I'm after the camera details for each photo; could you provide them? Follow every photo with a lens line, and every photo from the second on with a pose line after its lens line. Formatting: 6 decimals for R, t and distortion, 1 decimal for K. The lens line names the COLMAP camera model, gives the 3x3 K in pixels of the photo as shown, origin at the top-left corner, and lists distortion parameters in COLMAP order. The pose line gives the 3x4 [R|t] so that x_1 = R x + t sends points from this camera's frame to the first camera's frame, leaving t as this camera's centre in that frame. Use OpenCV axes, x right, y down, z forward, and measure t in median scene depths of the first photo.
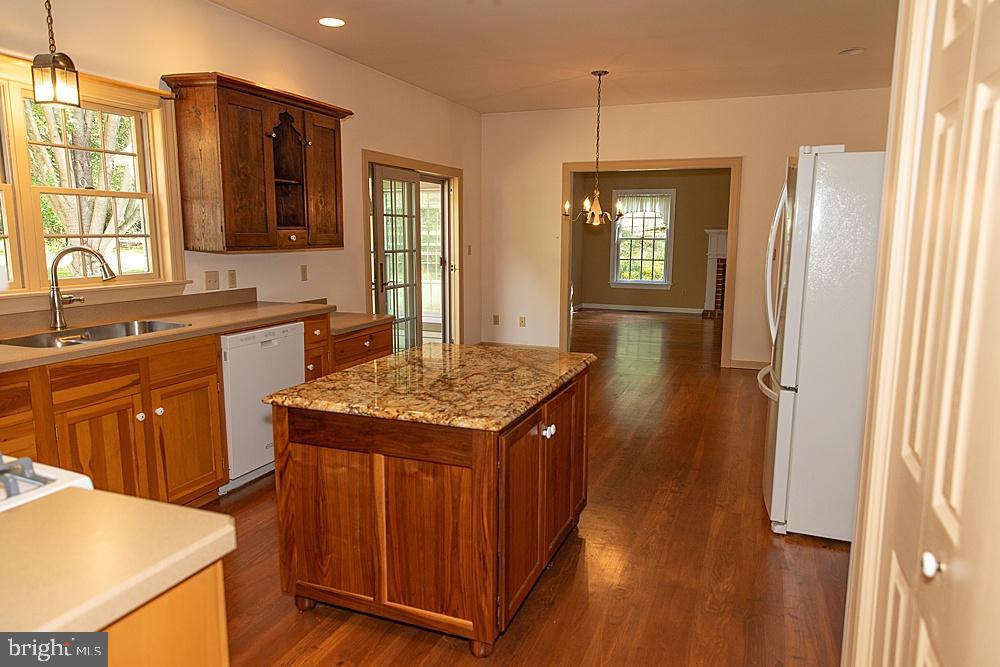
lens RADIAL K [[668.9, 0, 495.1], [0, 668.9, 333.7], [0, 0, 1]] dist [0.015443, -0.002838]
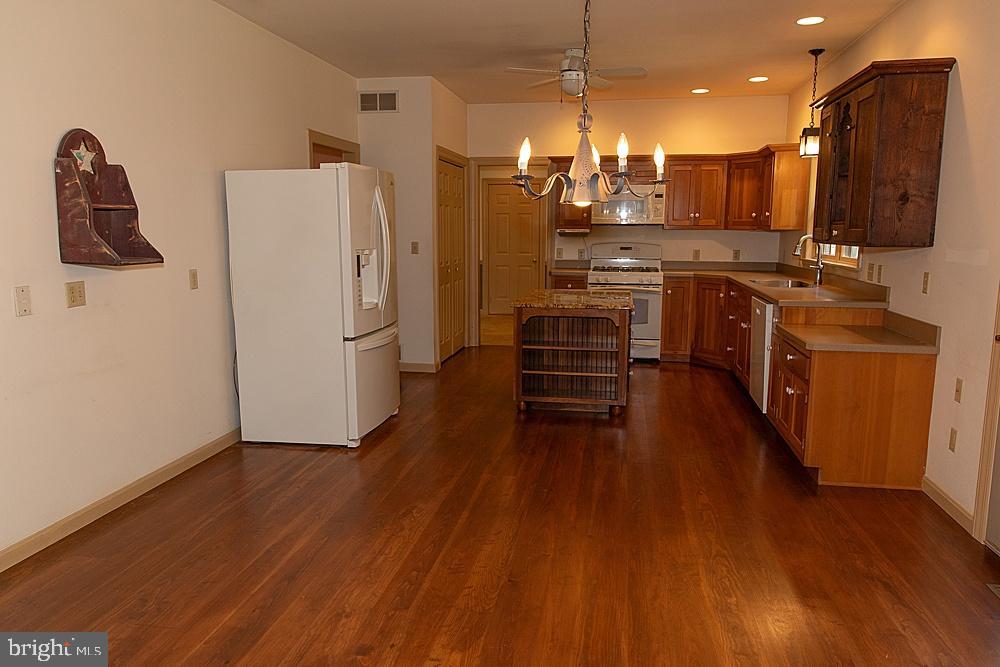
lens RADIAL K [[703.0, 0, 492.3], [0, 703.0, 340.6], [0, 0, 1]] dist [0.007778, -0.007786]
pose [[-0.979789, 0.029116, -0.197906, 0.553648], [-0.033492, 0.951508, 0.305796, -0.414108], [0.197212, 0.306243, -0.931301, 2.709898]]
